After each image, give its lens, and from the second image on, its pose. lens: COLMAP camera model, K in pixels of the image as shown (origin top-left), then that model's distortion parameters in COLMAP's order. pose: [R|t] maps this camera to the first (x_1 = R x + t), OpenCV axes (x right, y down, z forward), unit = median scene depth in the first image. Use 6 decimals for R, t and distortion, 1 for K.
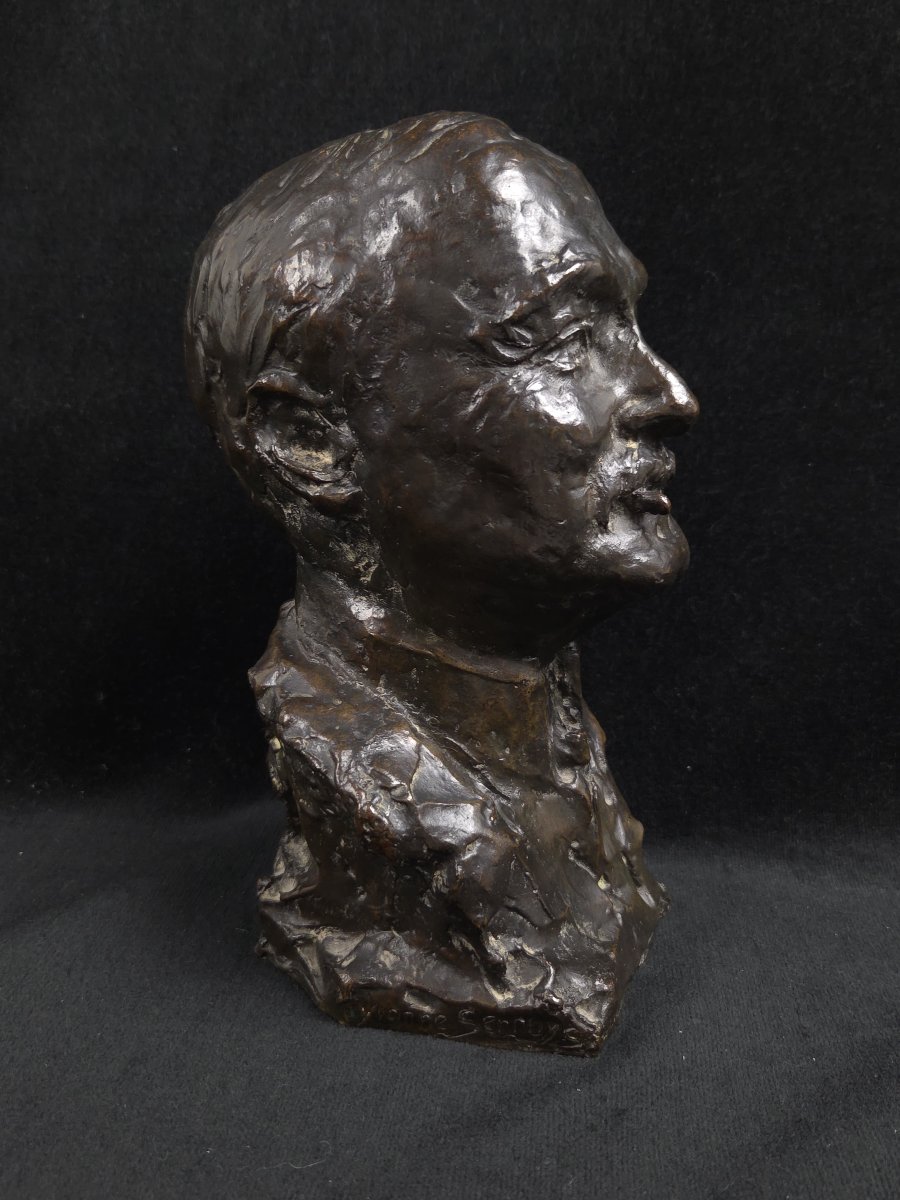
lens RADIAL K [[1099.3, 0, 468.0], [0, 1099.3, 598.6], [0, 0, 1]] dist [0.014990, 0.002597]
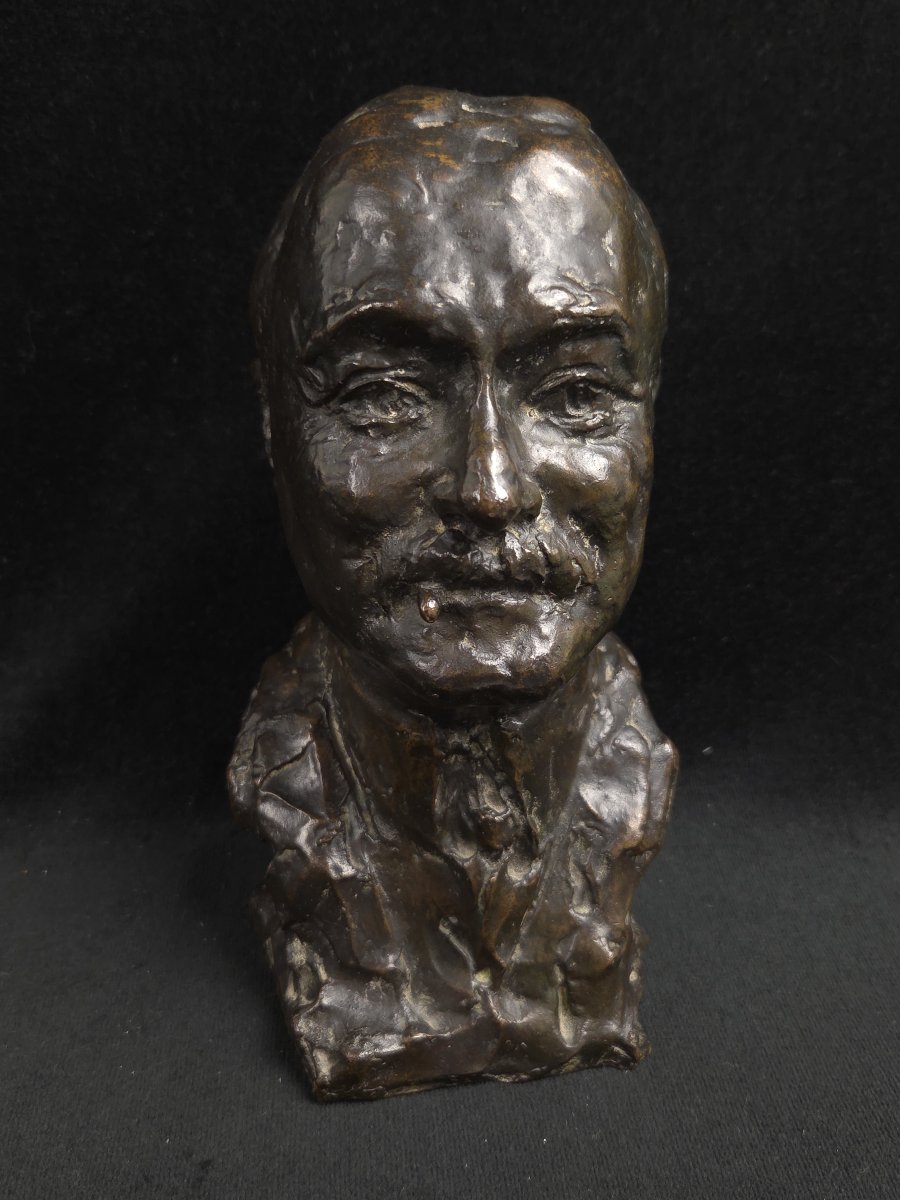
lens RADIAL K [[1104.1, 0, 450.0], [0, 1104.1, 600.0], [0, 0, 1]] dist [0.005668, 0.001327]
pose [[0.527516, 0.357144, -0.770827, 0.779950], [-0.202192, 0.934049, 0.294399, -0.323018], [0.825133, 0.000555, 0.564938, 0.531049]]
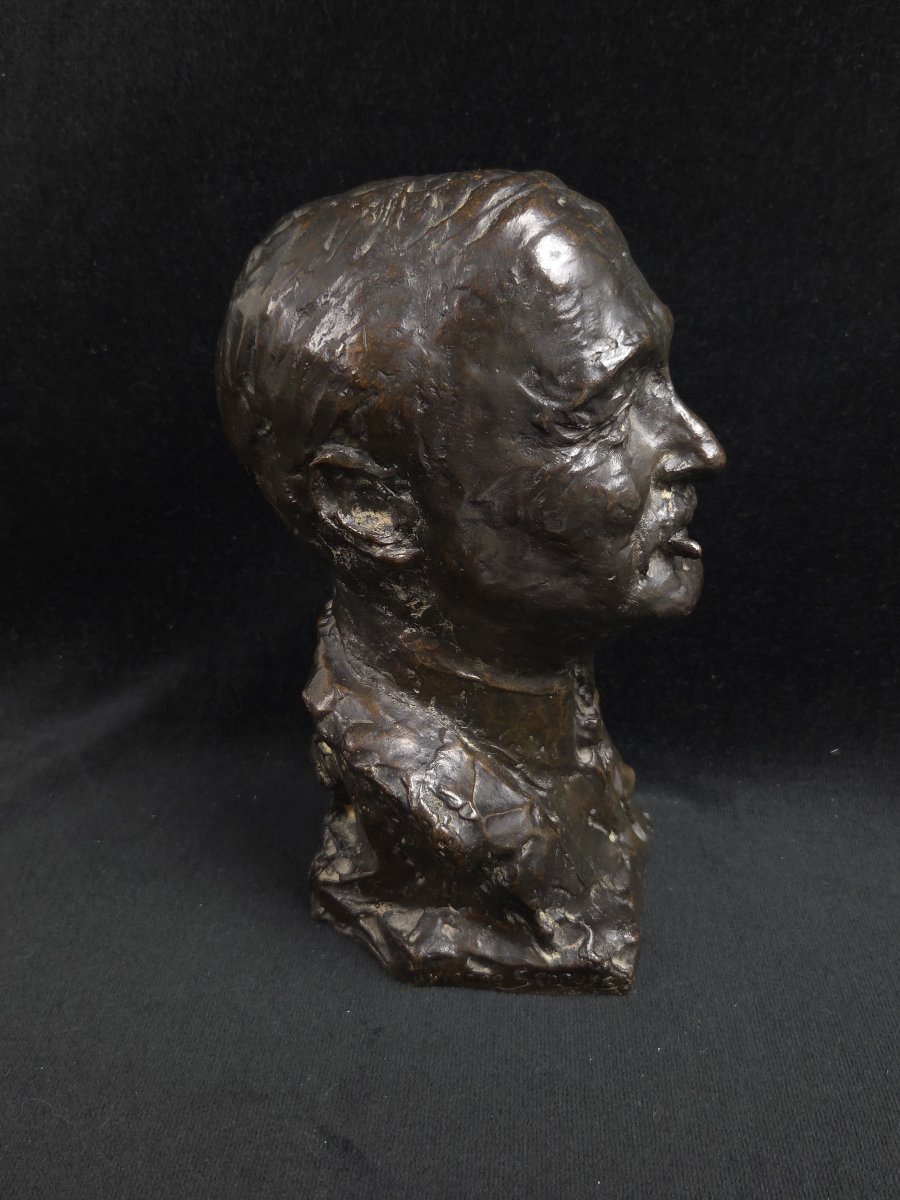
lens RADIAL K [[1104.1, 0, 450.0], [0, 1104.1, 600.0], [0, 0, 1]] dist [0.005668, 0.001327]
pose [[0.989624, -0.061527, 0.129840, -0.206302], [0.030433, 0.972931, 0.229083, -0.287887], [-0.140420, -0.222755, 0.964708, -0.048706]]
